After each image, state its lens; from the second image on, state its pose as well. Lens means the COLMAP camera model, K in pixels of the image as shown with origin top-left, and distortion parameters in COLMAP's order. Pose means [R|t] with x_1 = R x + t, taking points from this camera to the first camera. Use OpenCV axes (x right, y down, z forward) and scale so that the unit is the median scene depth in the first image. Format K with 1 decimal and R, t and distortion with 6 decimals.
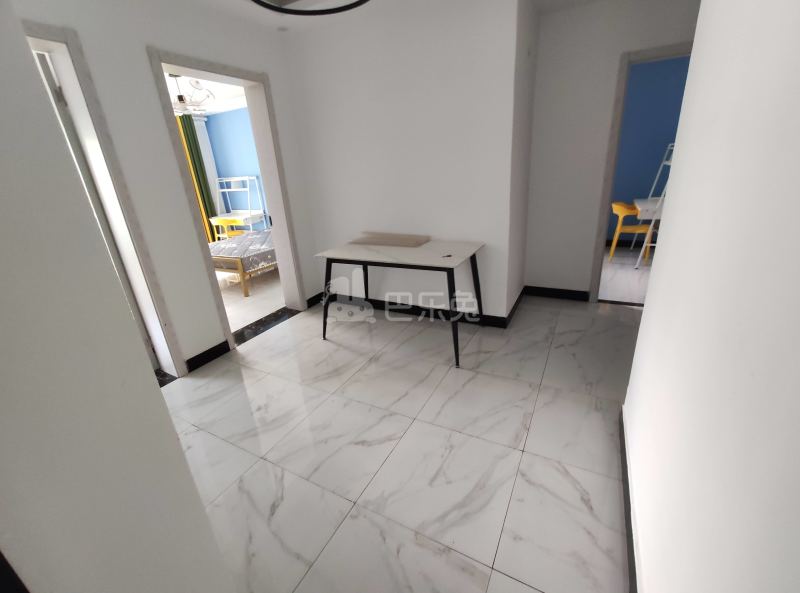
lens RADIAL K [[347.4, 0, 394.8], [0, 347.4, 298.1], [0, 0, 1]] dist [-0.002292, 0.000072]
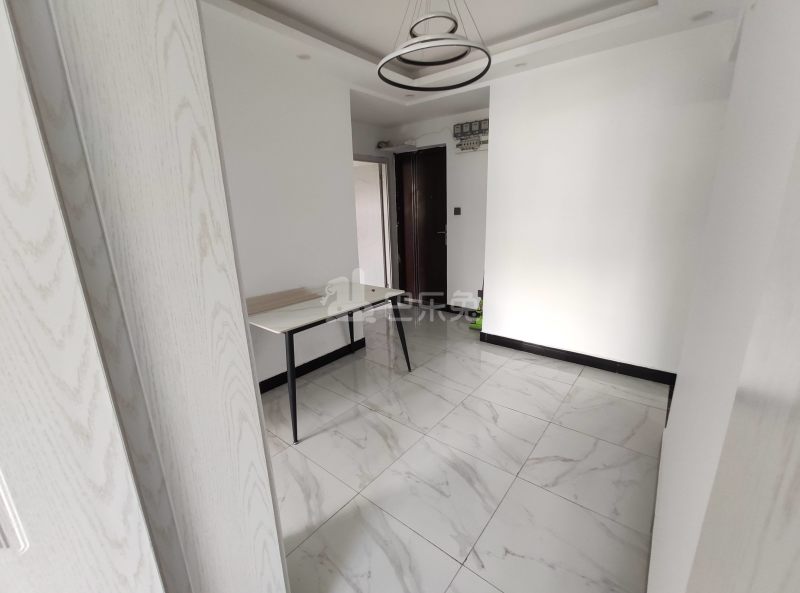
lens RADIAL K [[347.4, 0, 395.5], [0, 347.4, 296.2], [0, 0, 1]] dist [-0.002292, 0.000072]
pose [[0.175611, -0.186279, 0.966675, -1.062922], [0.360660, 0.925840, 0.112891, -0.227573], [-0.916016, 0.328816, 0.229771, 0.717448]]
